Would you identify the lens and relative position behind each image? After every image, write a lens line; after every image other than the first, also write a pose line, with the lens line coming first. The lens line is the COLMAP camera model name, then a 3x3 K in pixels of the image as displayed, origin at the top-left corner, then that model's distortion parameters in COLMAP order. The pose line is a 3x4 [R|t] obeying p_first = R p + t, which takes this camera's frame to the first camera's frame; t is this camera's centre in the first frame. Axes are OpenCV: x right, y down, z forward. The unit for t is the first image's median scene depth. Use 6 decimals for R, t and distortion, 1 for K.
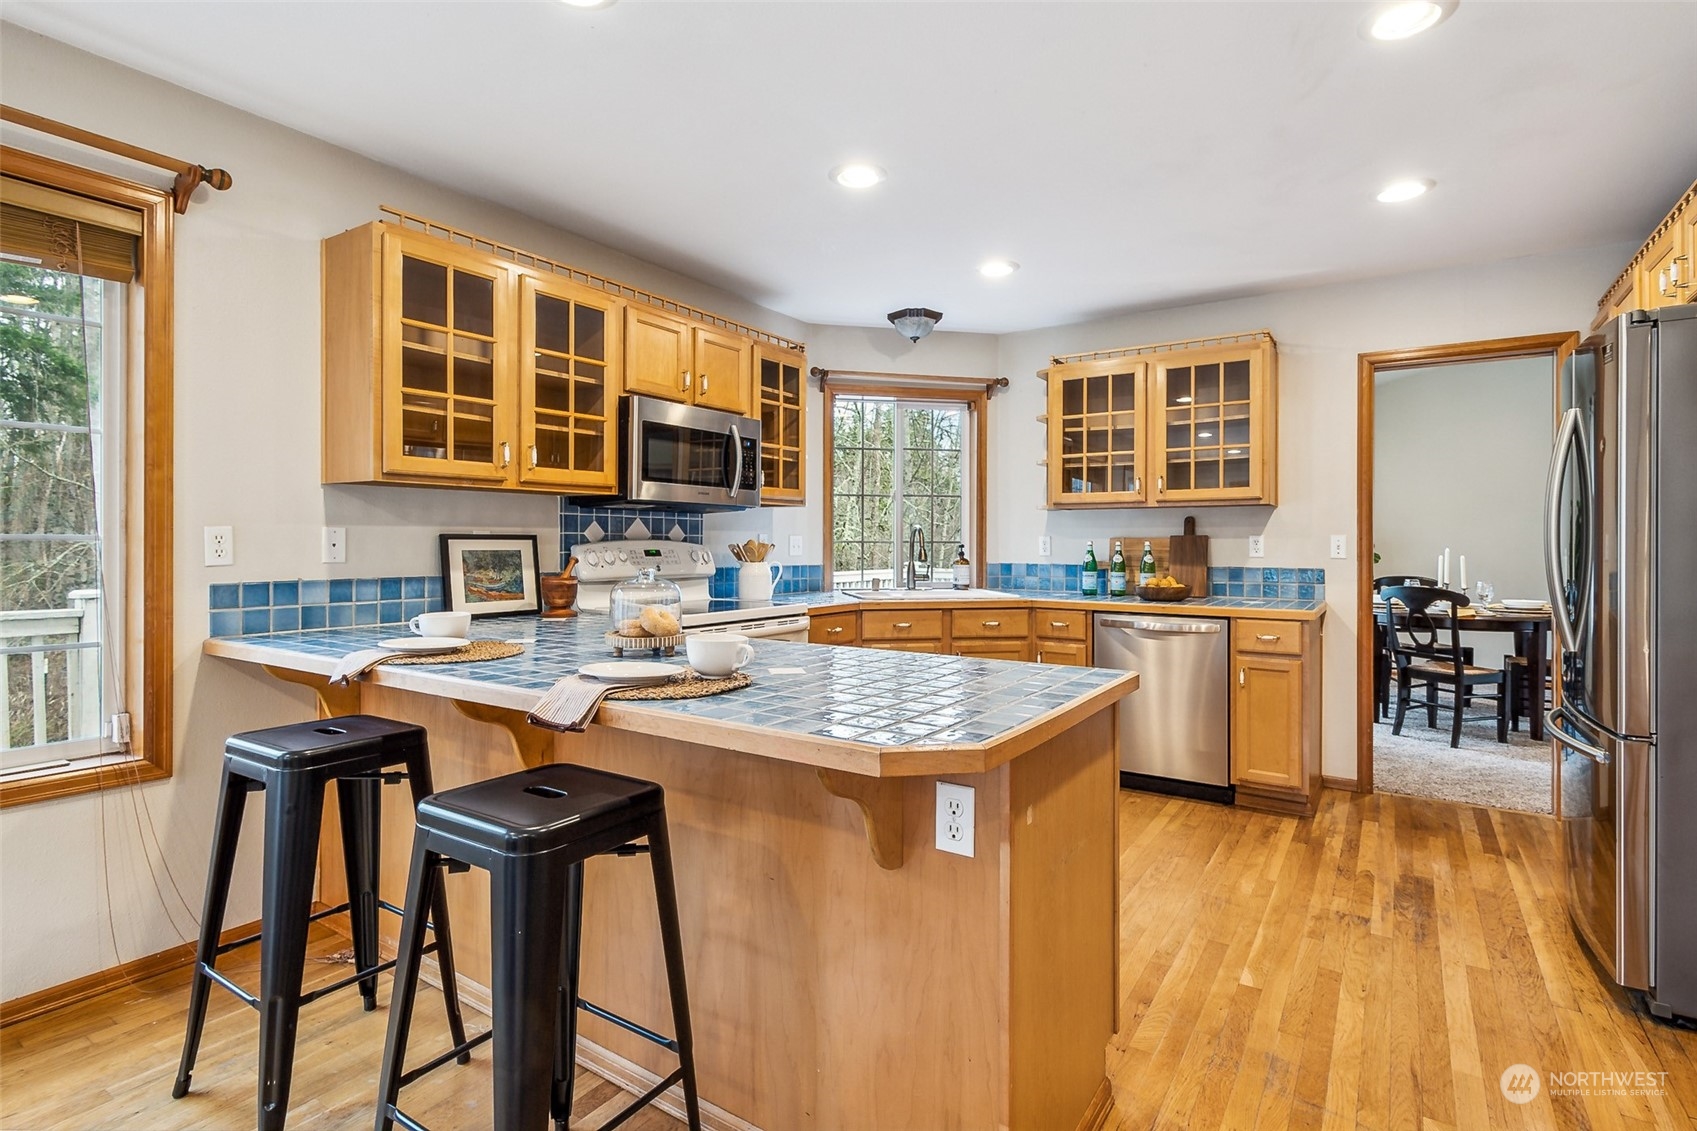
lens RADIAL K [[853.9, 0, 838.0], [0, 853.9, 542.2], [0, 0, 1]] dist [0.002279, 0.000423]
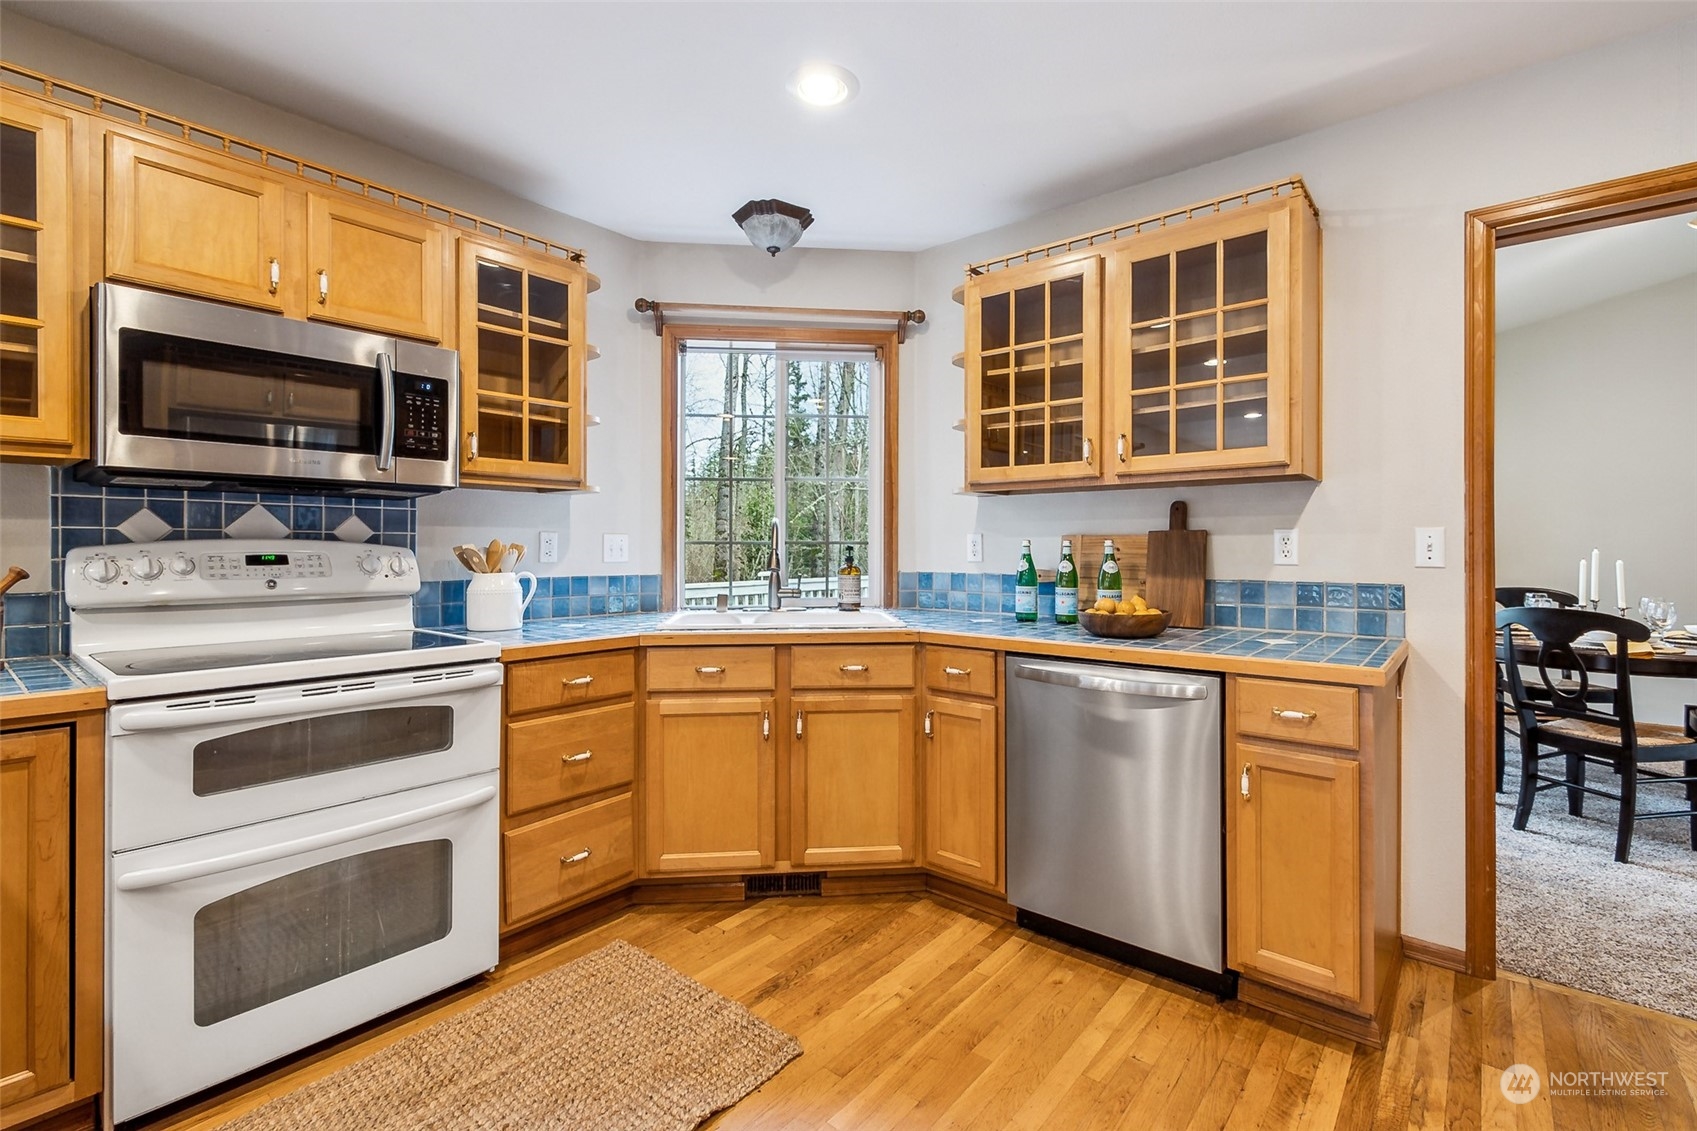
lens RADIAL K [[770.6, 0, 850.6], [0, 770.6, 545.6], [0, 0, 1]] dist [0.013464, -0.010071]
pose [[0.994577, -0.002715, -0.103968, 0.235828], [0.002653, 0.999996, -0.000736, 0.003274], [0.103970, 0.000456, 0.994580, 0.413467]]
